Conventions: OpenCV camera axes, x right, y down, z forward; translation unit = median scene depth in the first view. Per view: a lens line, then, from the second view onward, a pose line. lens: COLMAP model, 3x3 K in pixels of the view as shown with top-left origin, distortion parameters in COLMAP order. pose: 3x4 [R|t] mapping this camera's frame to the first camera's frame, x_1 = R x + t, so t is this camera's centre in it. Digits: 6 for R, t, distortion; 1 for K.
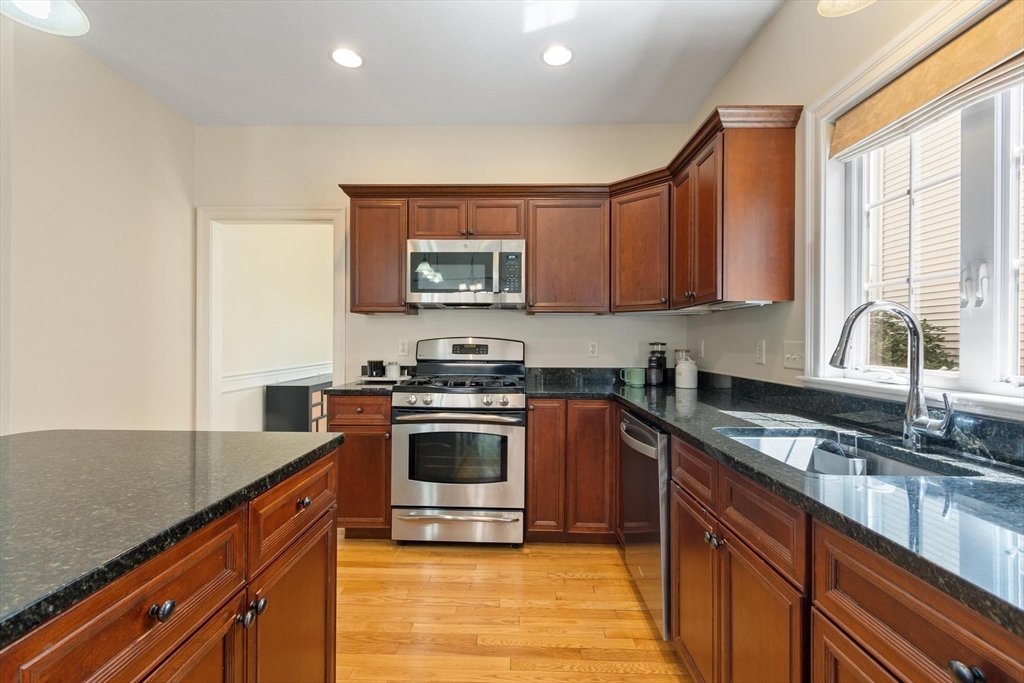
lens RADIAL K [[447.2, 0, 508.4], [0, 447.2, 338.8], [0, 0, 1]] dist [-0.000813, 0.000147]
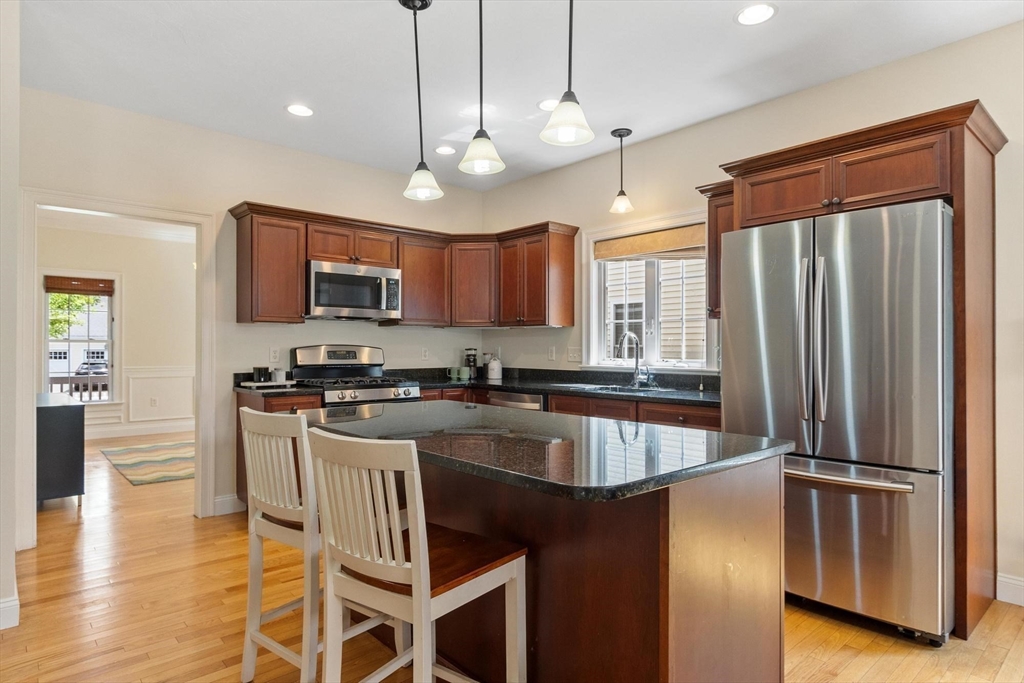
lens RADIAL K [[577.1, 0, 512.0], [0, 577.1, 341.5], [0, 0, 1]] dist [-0.000130, -0.000018]
pose [[0.731330, 0.001664, 0.682022, -0.864152], [-0.000478, 0.999998, -0.001926, -0.010395], [-0.682024, 0.001083, 0.731329, -0.435333]]
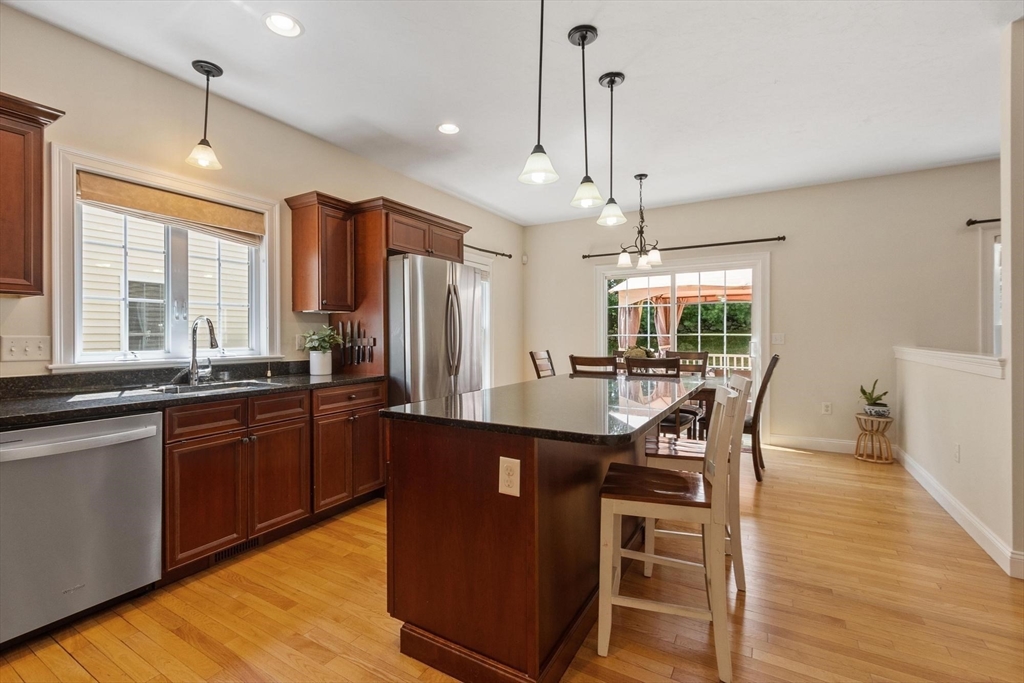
lens RADIAL K [[447.2, 0, 508.4], [0, 447.2, 338.8], [0, 0, 1]] dist [-0.000813, 0.000147]
pose [[-0.870985, 0.000661, 0.491309, -0.644670], [0.003306, 0.999984, 0.004514, 0.007536], [-0.491299, 0.005556, -0.870973, 0.949243]]
